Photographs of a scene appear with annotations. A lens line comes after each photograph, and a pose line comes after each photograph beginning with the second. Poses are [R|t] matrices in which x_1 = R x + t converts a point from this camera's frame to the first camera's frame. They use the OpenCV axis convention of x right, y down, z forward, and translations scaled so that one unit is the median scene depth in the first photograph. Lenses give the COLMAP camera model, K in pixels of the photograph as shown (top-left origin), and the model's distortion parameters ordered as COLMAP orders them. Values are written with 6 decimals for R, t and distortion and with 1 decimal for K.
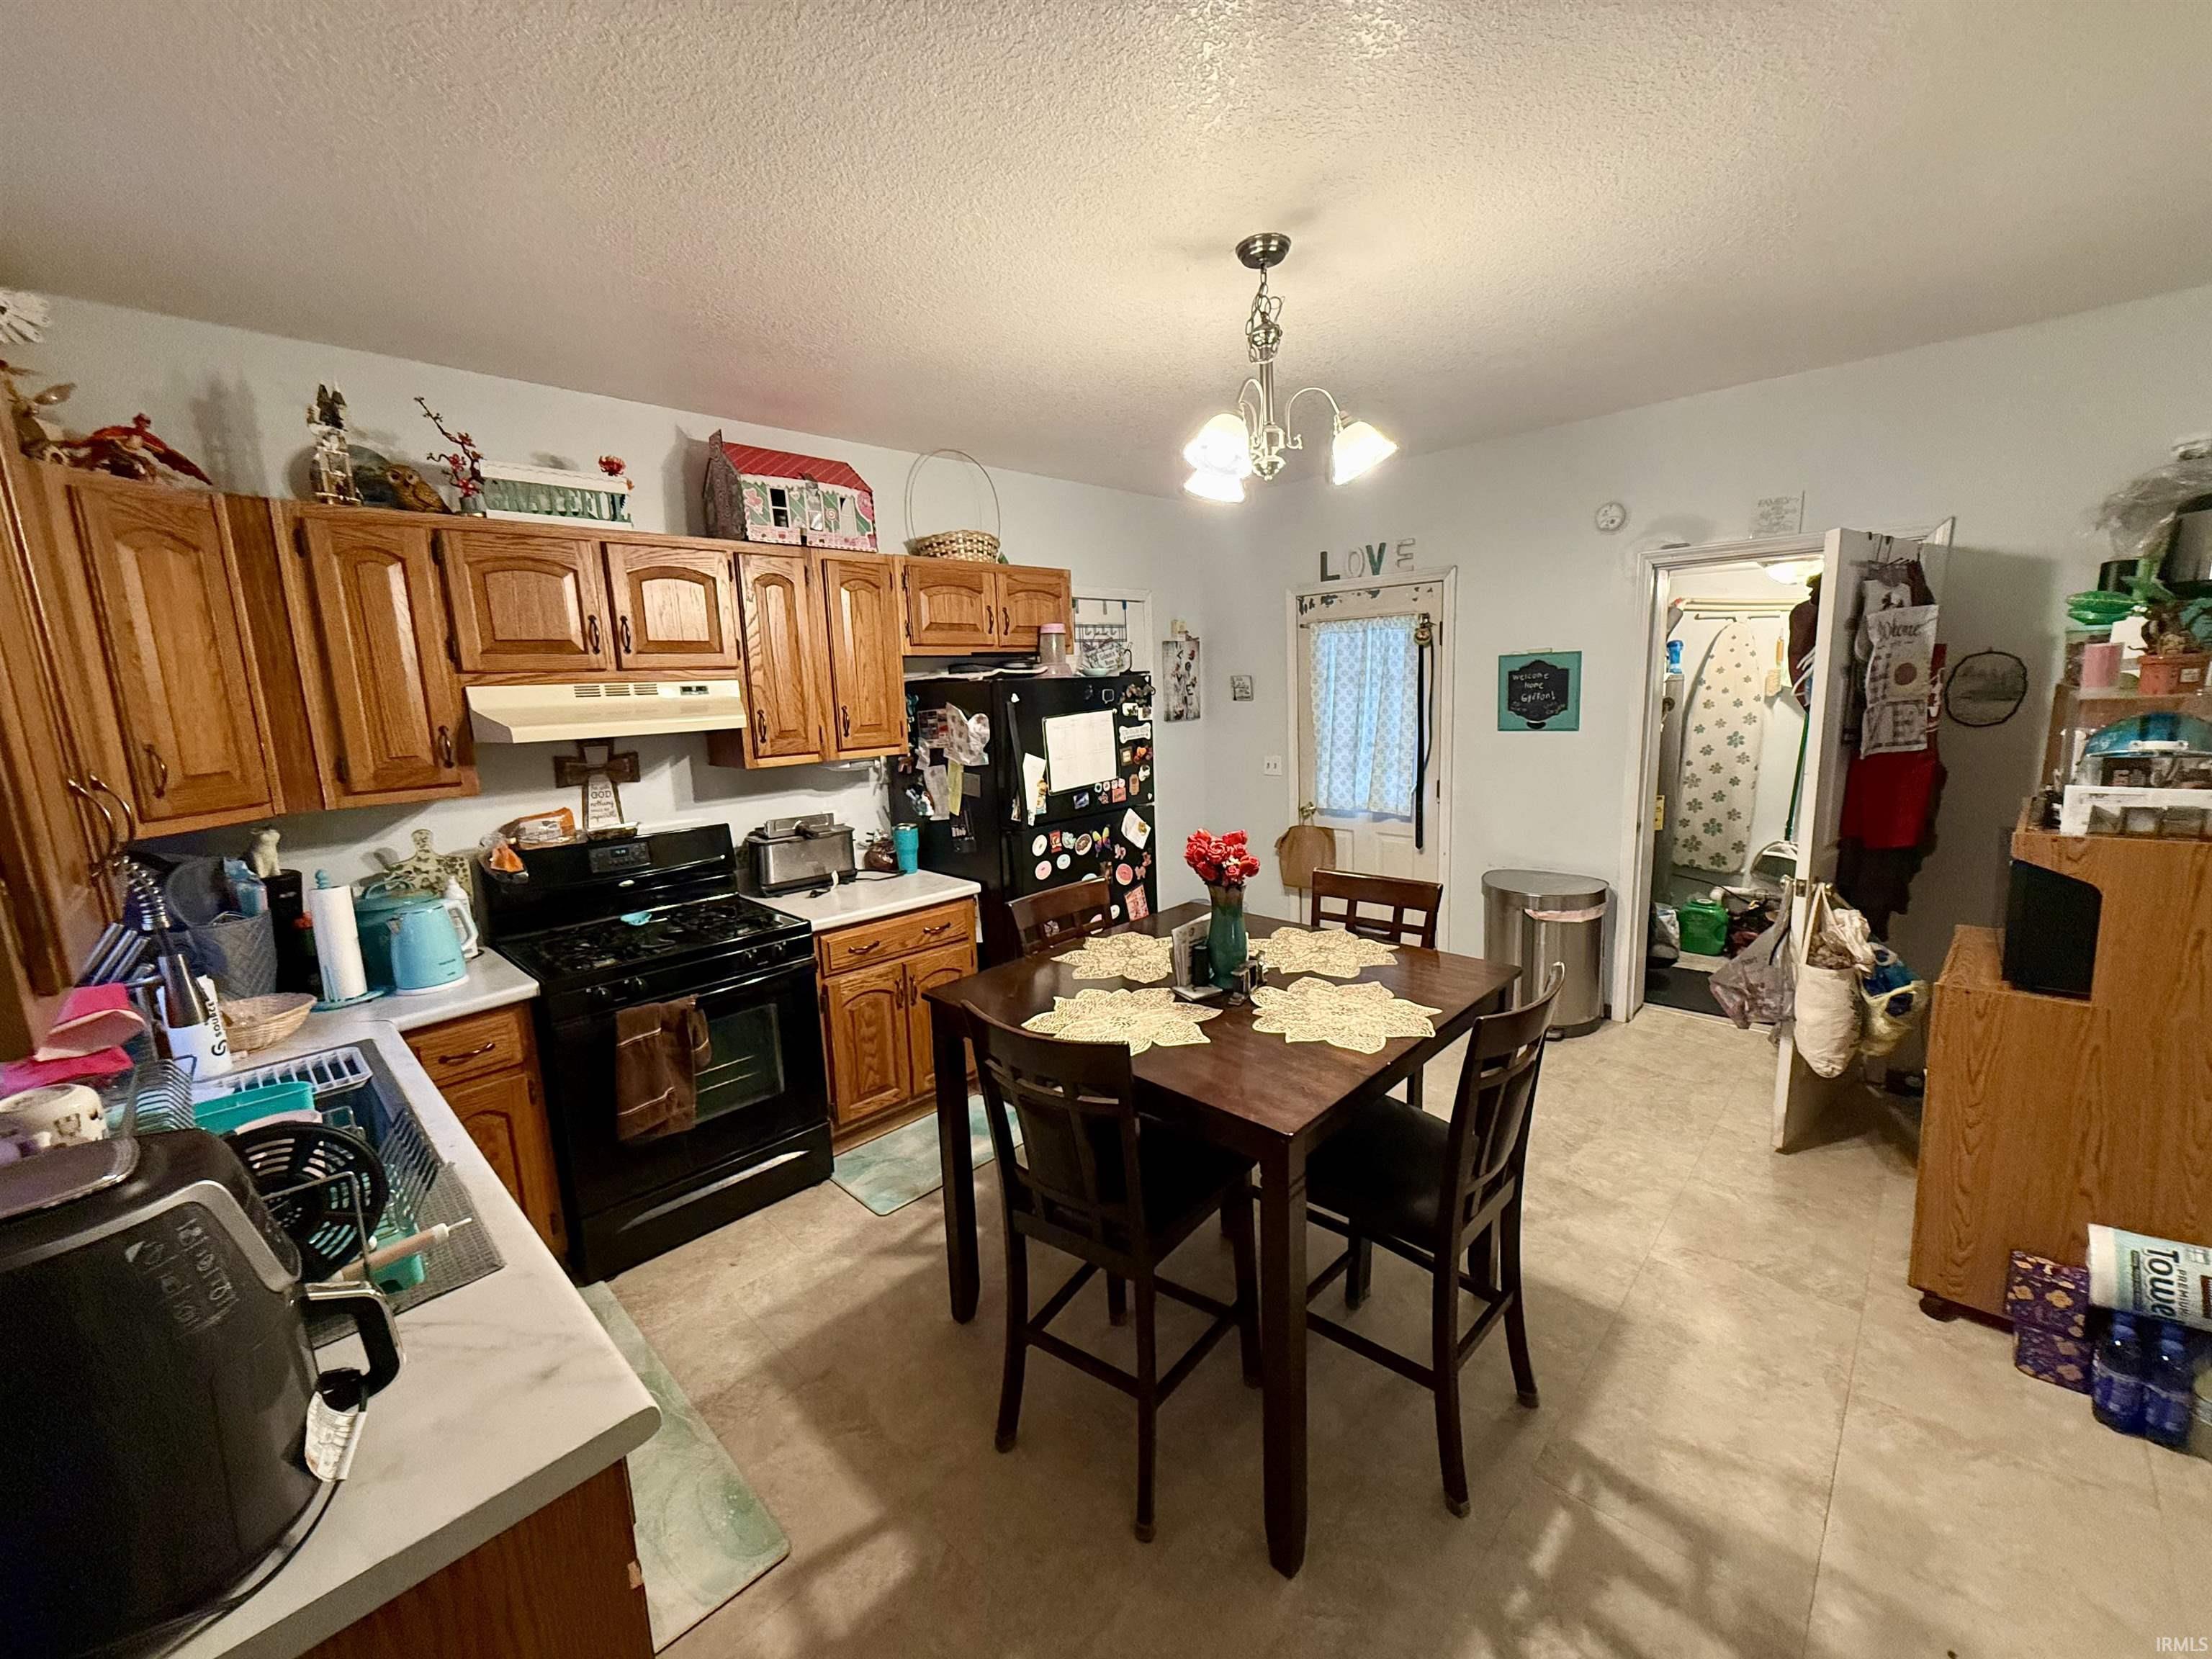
lens RADIAL K [[882.2, 0, 1108.9], [0, 882.2, 830.6], [0, 0, 1]] dist [-0.000193, 0.000437]
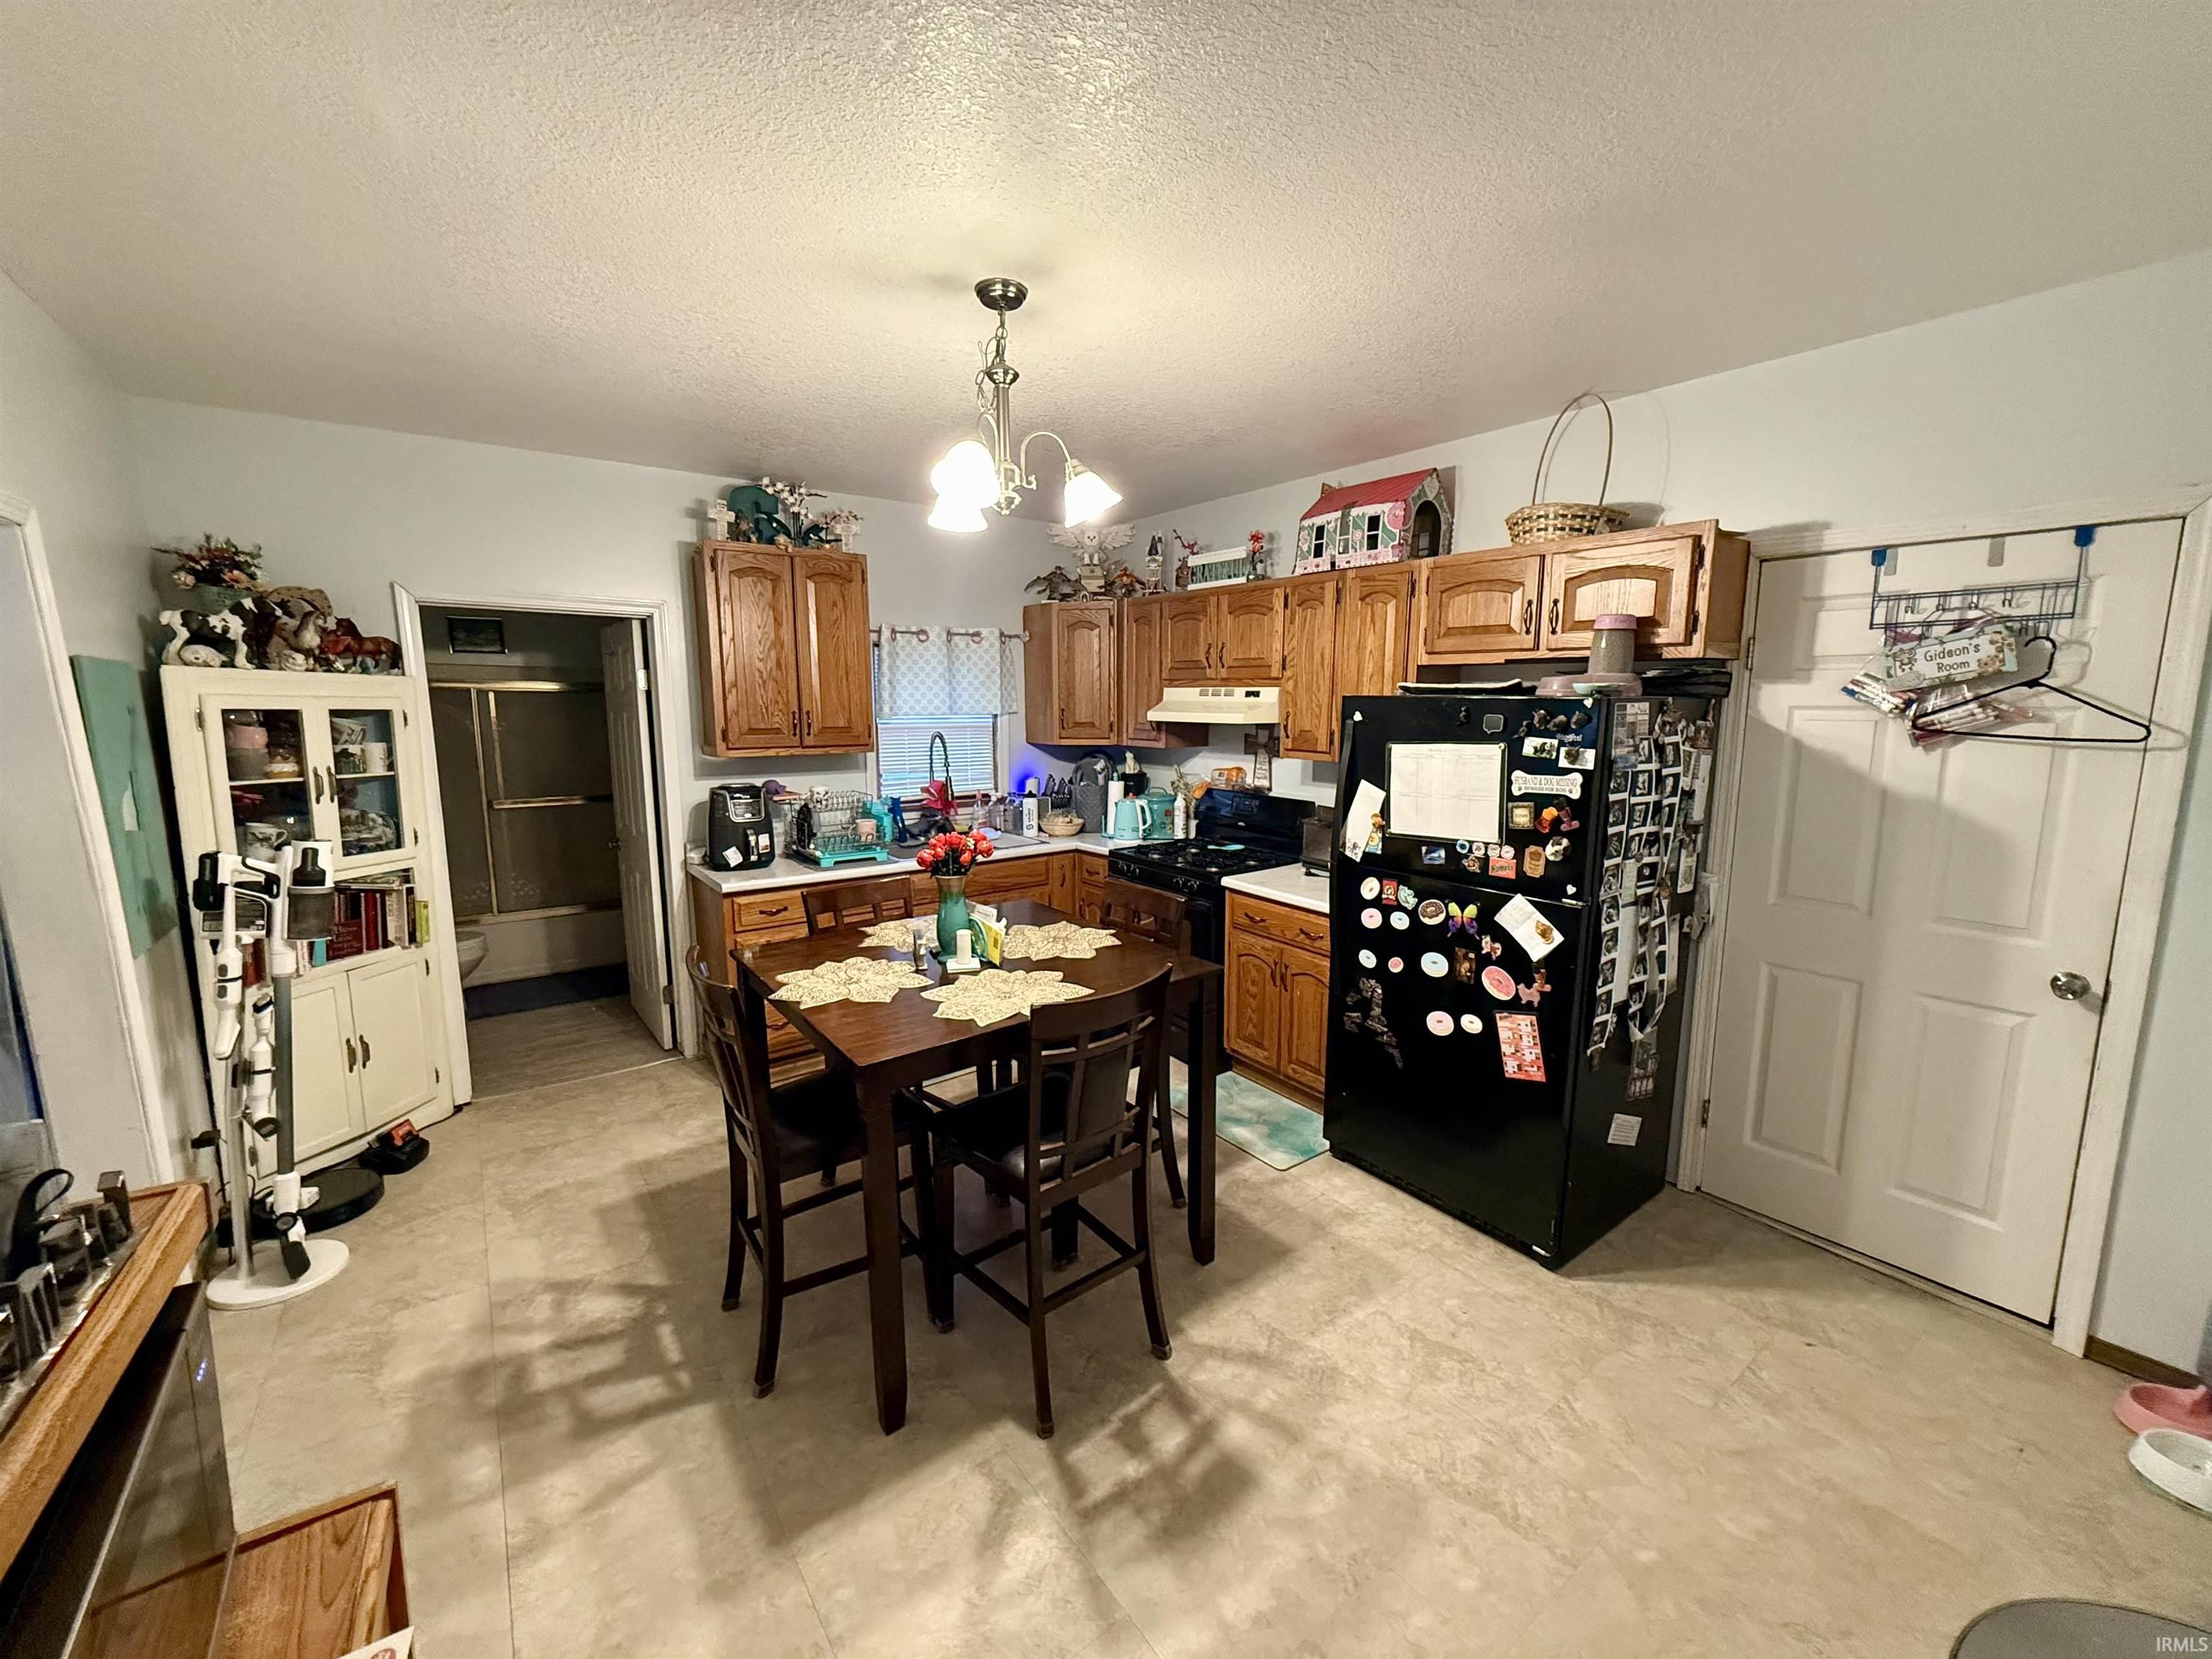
lens RADIAL K [[882.2, 0, 1109.7], [0, 882.2, 825.5], [0, 0, 1]] dist [-0.000193, 0.000437]
pose [[-0.161104, 0.188085, -0.968850, 0.754136], [-0.155445, 0.964584, 0.213105, -0.179010], [0.974619, 0.184935, -0.126161, 0.811830]]
